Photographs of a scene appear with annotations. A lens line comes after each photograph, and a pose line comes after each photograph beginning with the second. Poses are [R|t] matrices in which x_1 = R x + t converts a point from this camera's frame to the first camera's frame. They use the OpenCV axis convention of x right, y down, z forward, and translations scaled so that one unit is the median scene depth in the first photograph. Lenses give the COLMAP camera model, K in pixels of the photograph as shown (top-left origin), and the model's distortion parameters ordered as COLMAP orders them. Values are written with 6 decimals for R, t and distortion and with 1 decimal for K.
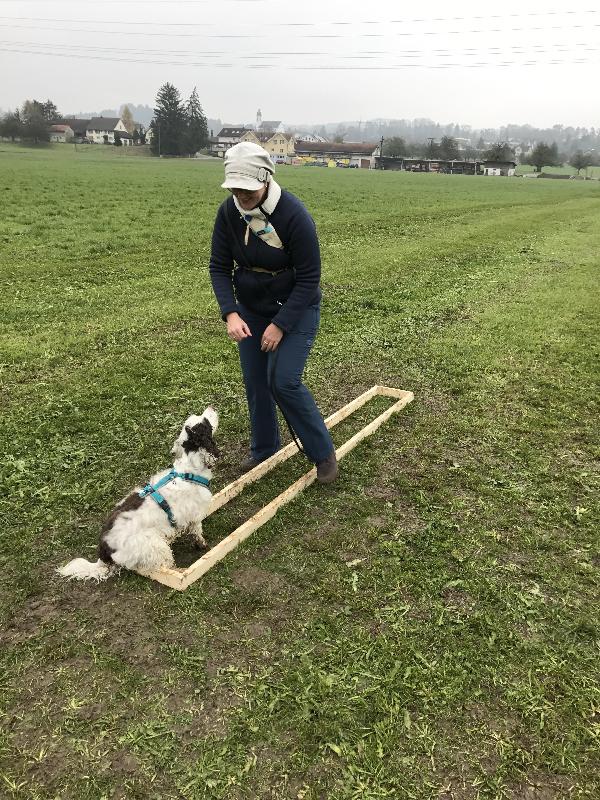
lens RADIAL K [[656.1, 0, 298.7], [0, 656.1, 400.0], [0, 0, 1]] dist [0.021437, -0.011193]
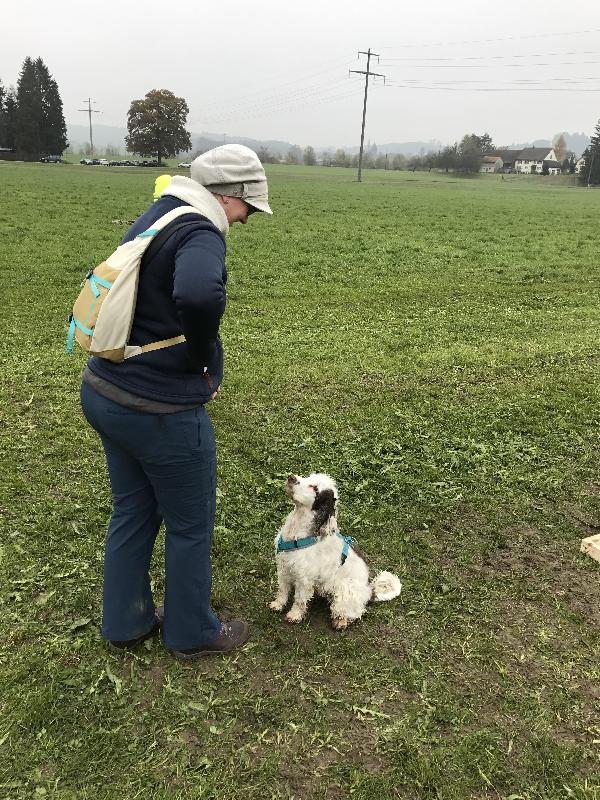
lens RADIAL K [[656.1, 0, 299.1], [0, 656.1, 396.6], [0, 0, 1]] dist [0.021437, -0.011193]
pose [[0.833812, 0.174933, -0.523600, -0.065828], [-0.197703, 0.980181, 0.012641, 0.041871], [0.515434, 0.092977, 0.851871, -0.145347]]
